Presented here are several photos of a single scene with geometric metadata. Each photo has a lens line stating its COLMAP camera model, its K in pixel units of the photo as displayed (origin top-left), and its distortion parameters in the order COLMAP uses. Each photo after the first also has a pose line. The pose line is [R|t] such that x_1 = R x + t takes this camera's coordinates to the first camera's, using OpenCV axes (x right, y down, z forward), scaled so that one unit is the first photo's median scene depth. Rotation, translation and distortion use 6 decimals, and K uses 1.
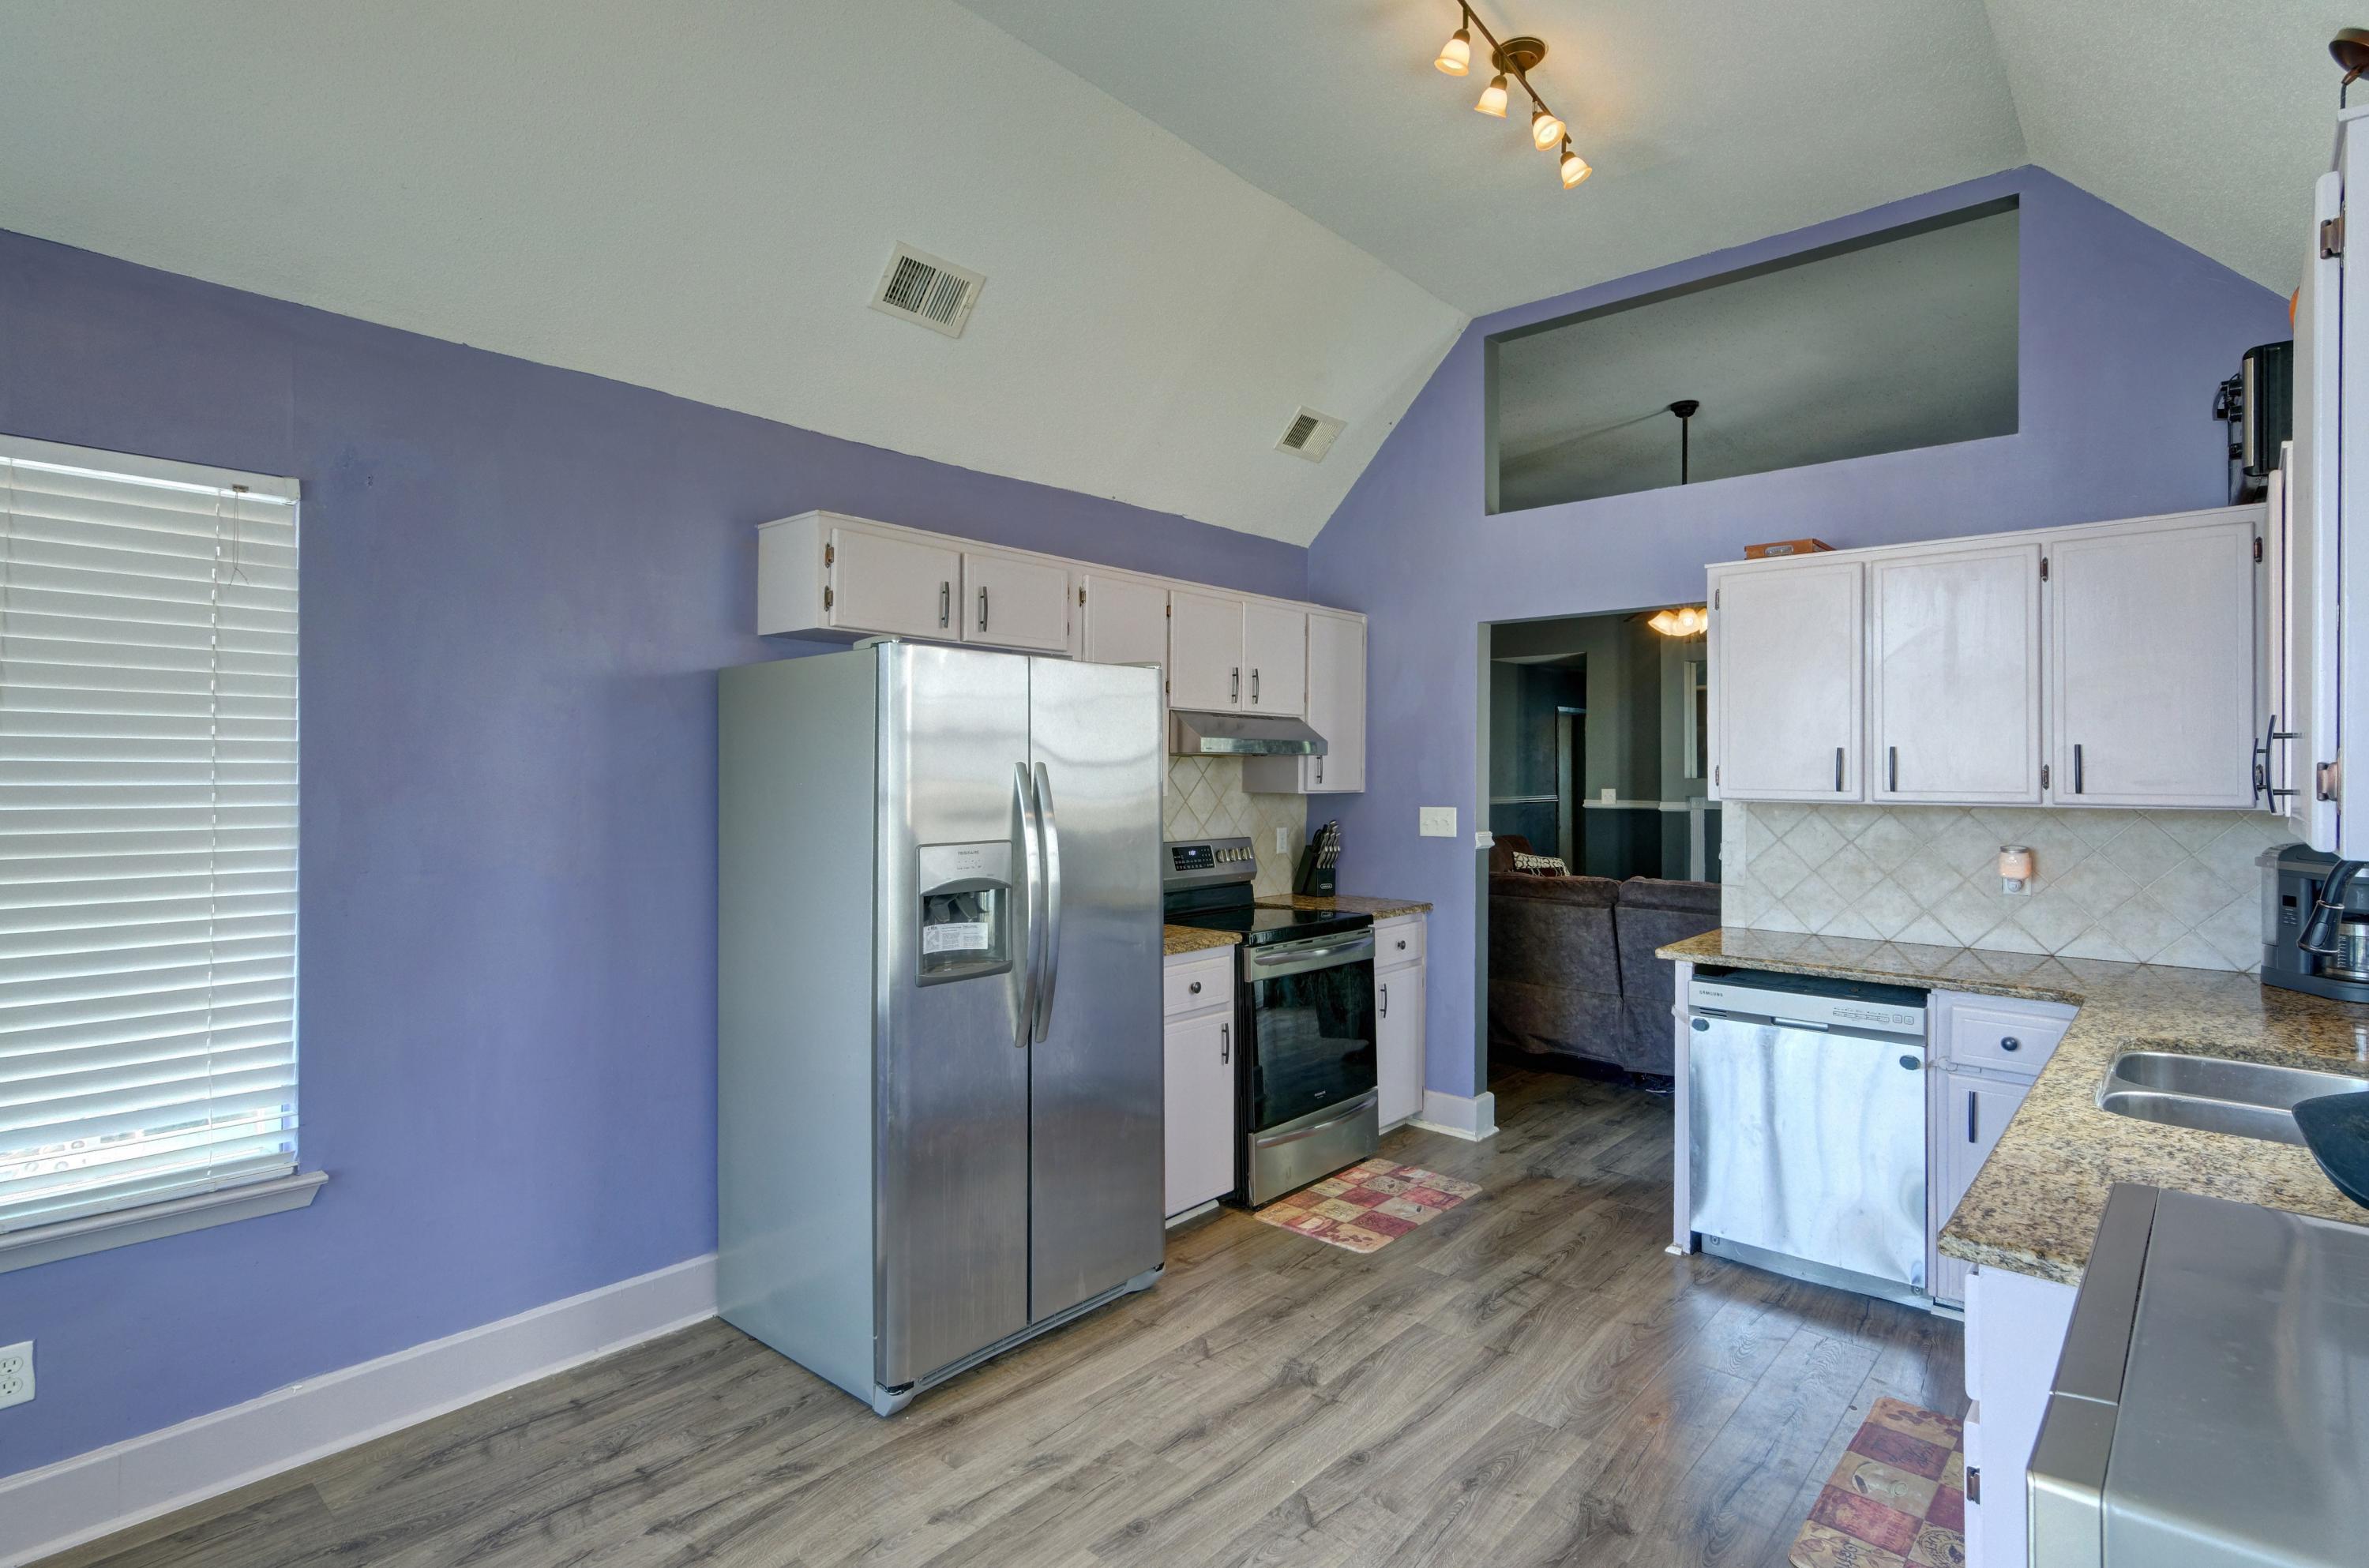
lens RADIAL K [[1173.9, 0, 1183.1], [0, 1173.9, 758.9], [0, 0, 1]] dist [0.002193, -0.000615]
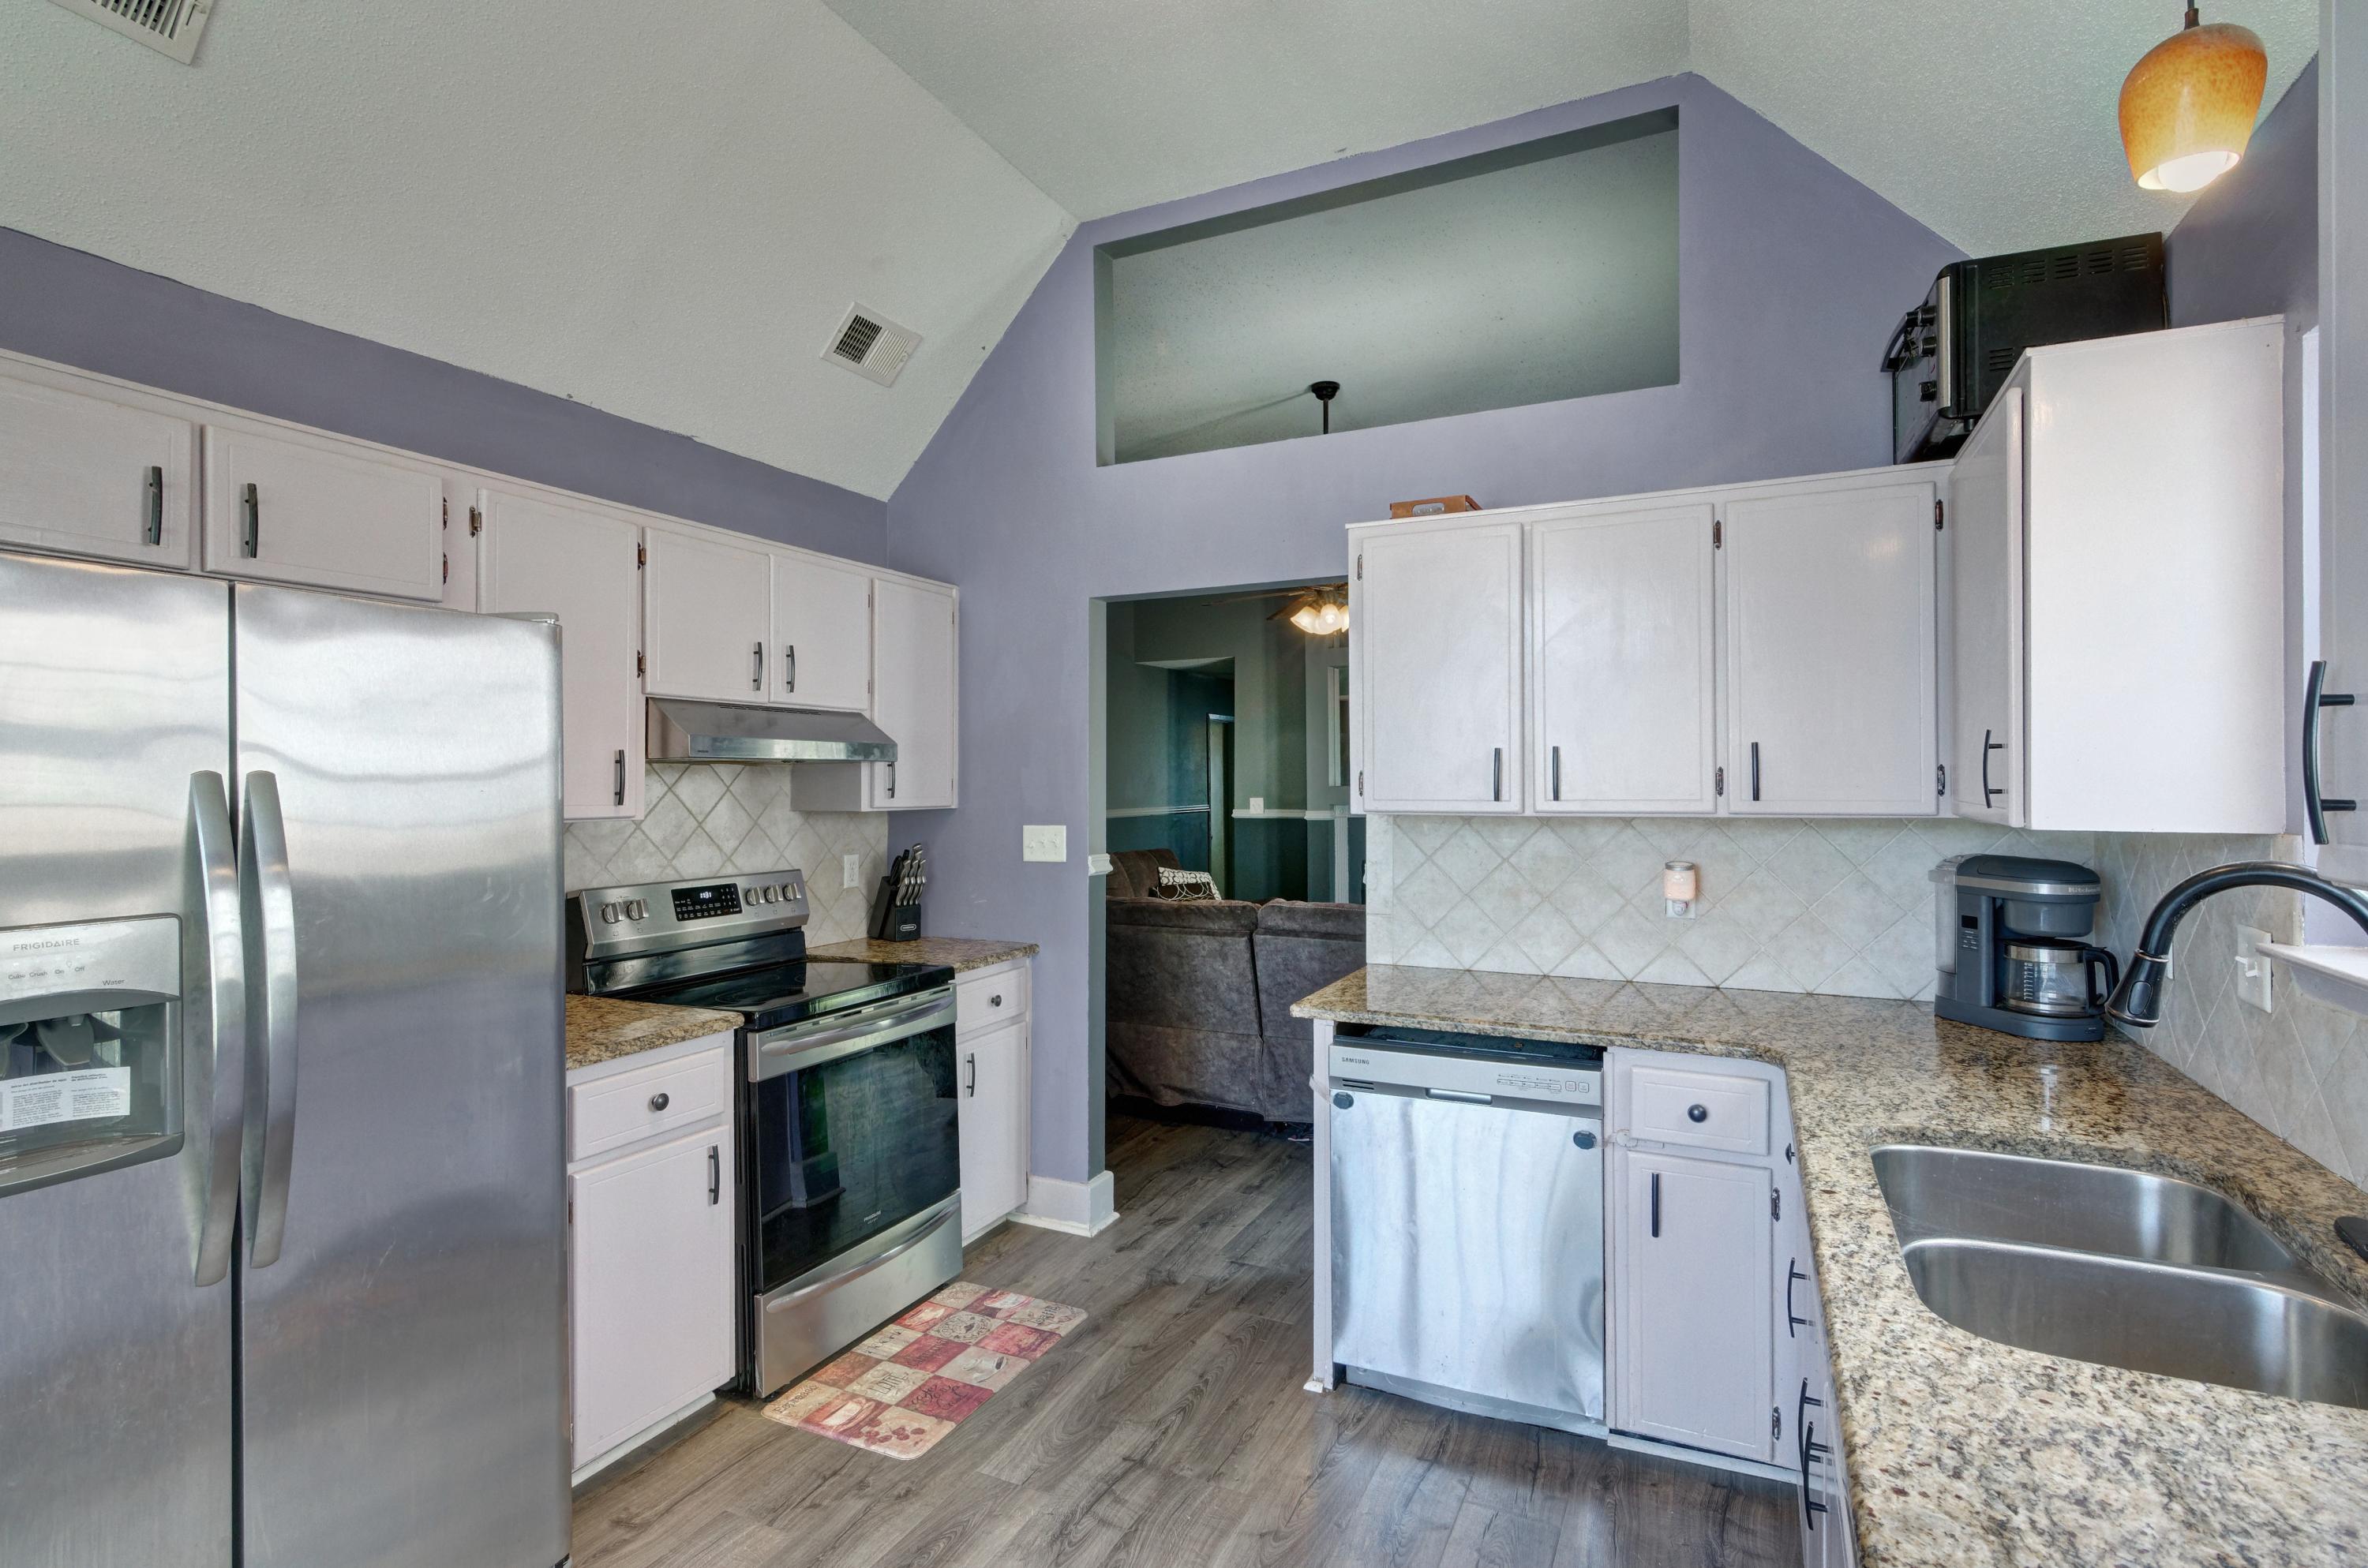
lens RADIAL K [[1143.8, 0, 1192.8], [0, 1143.8, 773.6], [0, 0, 1]] dist [0.003353, -0.000092]
pose [[0.960273, -0.007025, 0.278975, 0.113309], [0.006196, 0.999973, 0.003853, 0.003427], [-0.278995, -0.001971, 0.960291, 0.252296]]
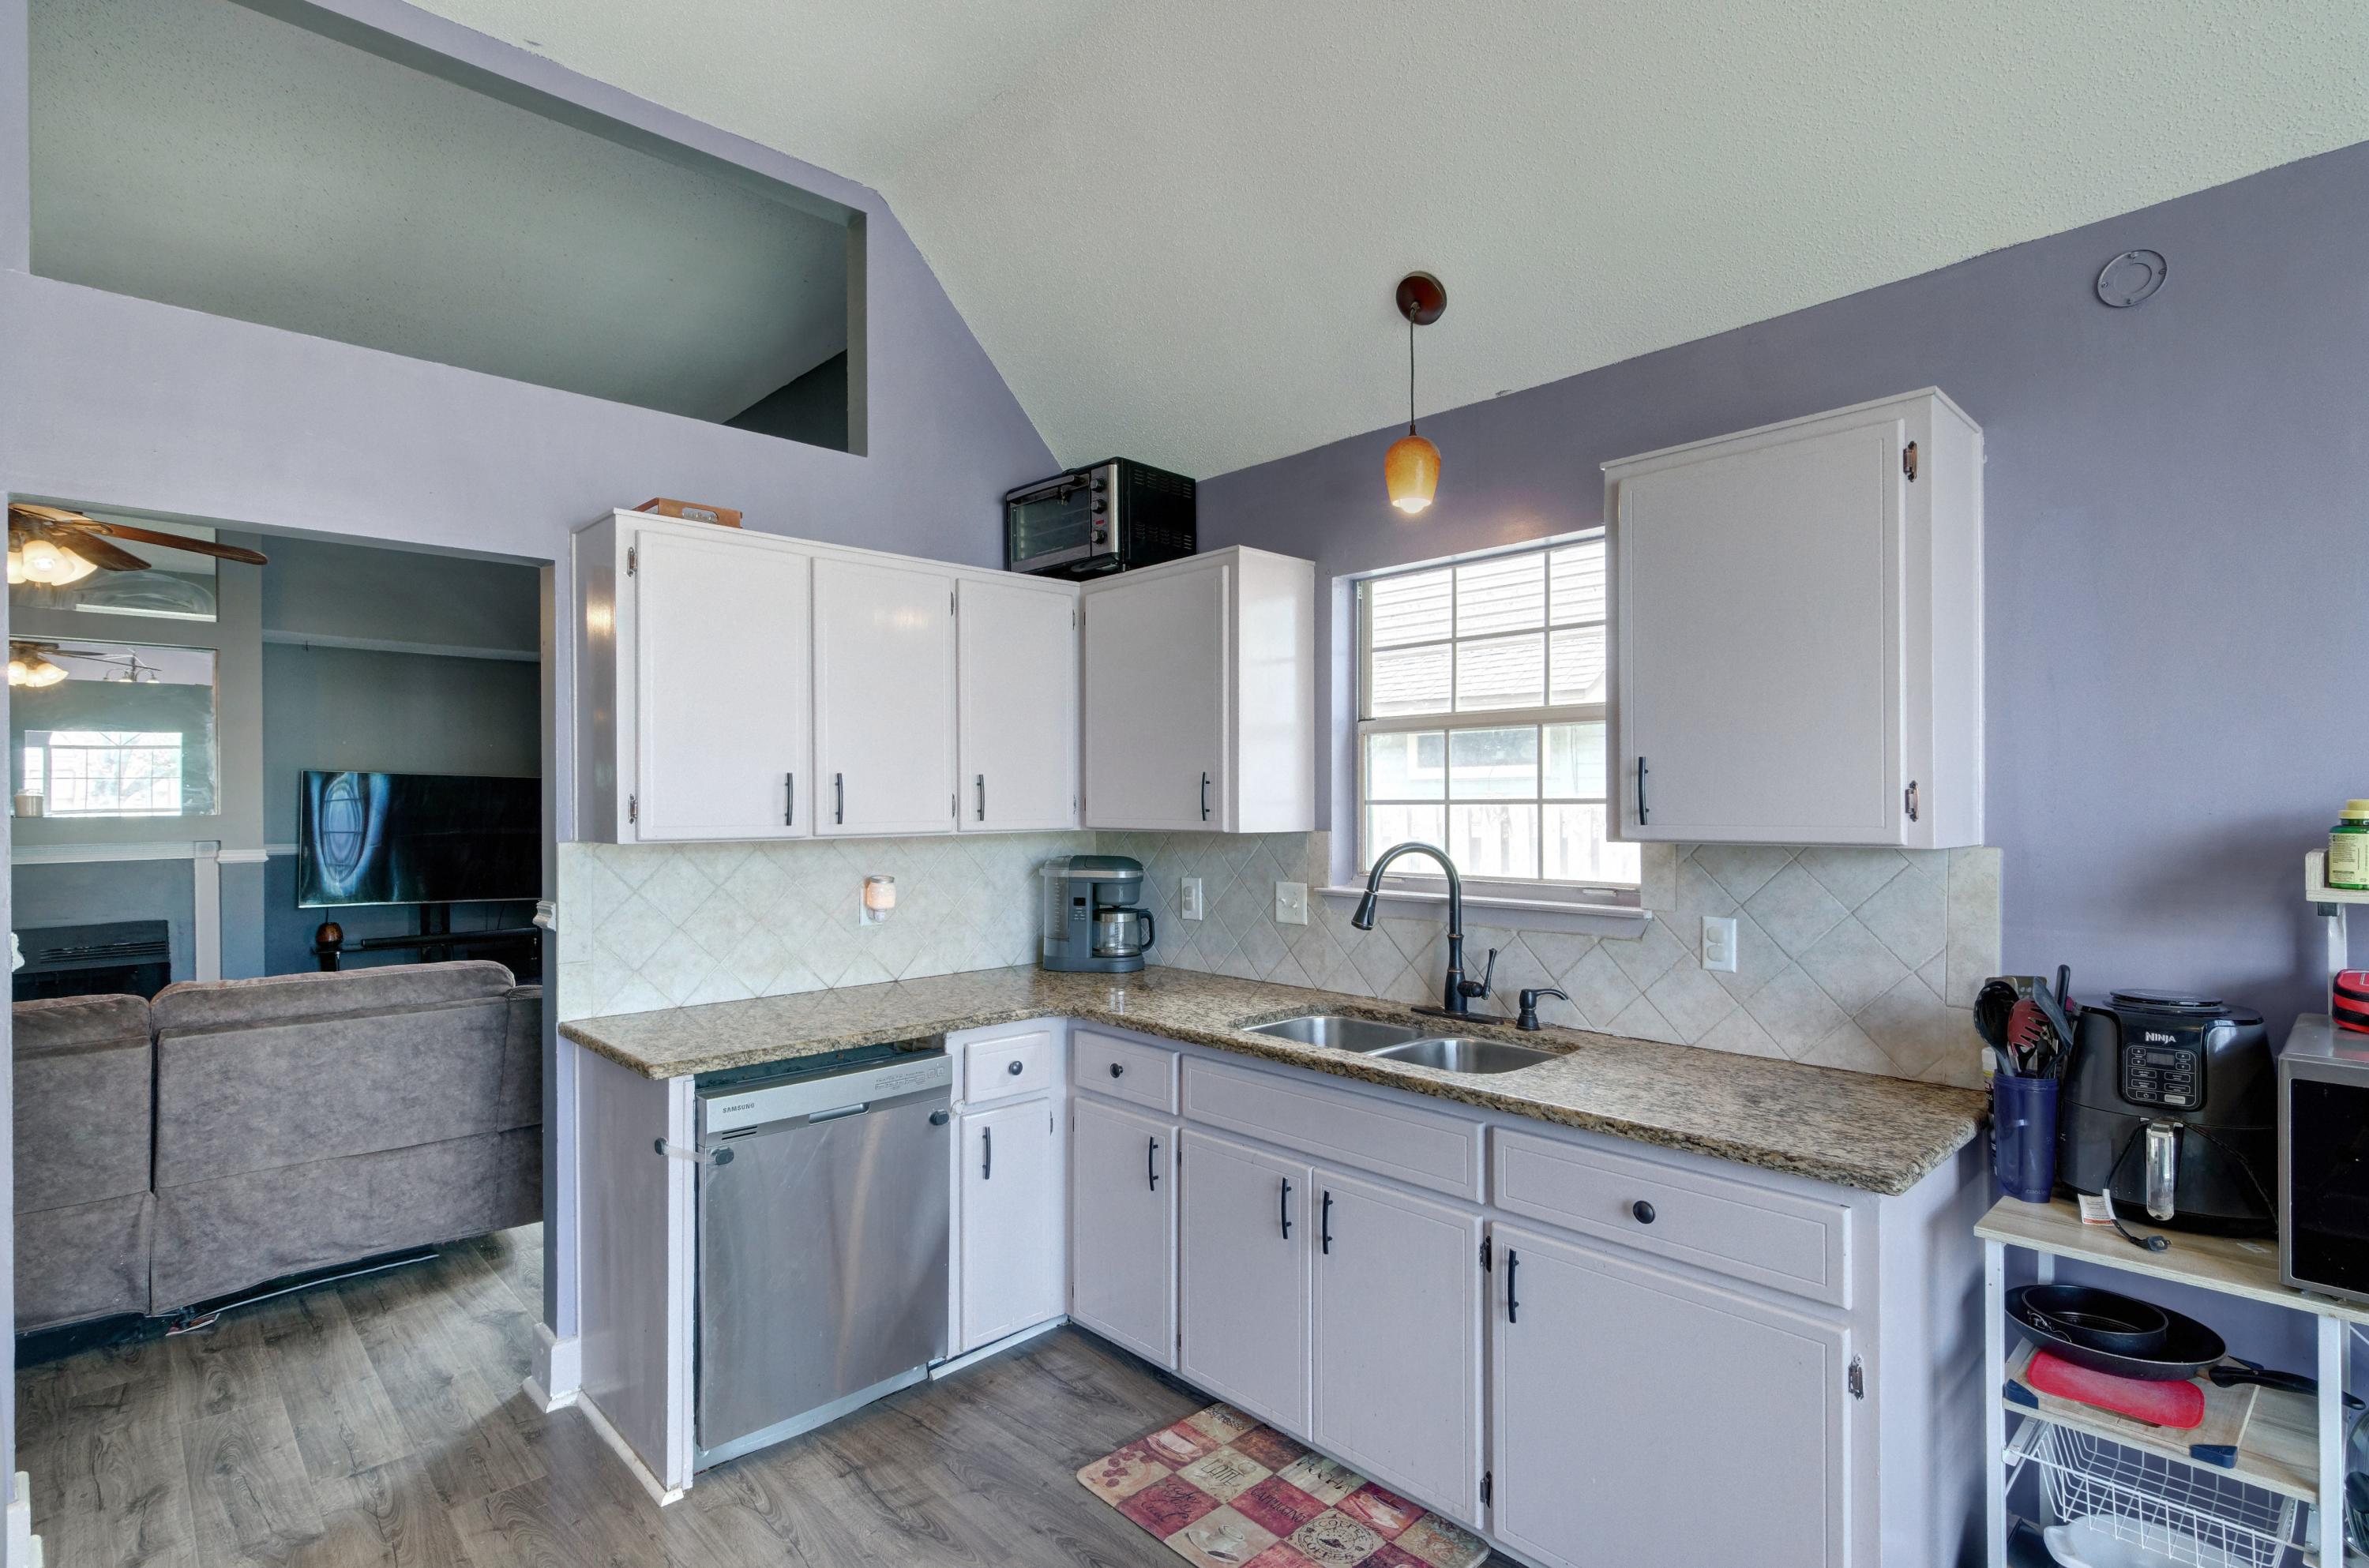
lens RADIAL K [[1142.9, 0, 1191.2], [0, 1142.9, 805.1], [0, 0, 1]] dist [-0.000476, -0.000124]
pose [[0.076689, -0.008373, 0.997020, -0.197528], [-0.002195, 0.999961, 0.008566, 0.004739], [-0.997053, -0.002846, 0.076668, 0.568694]]
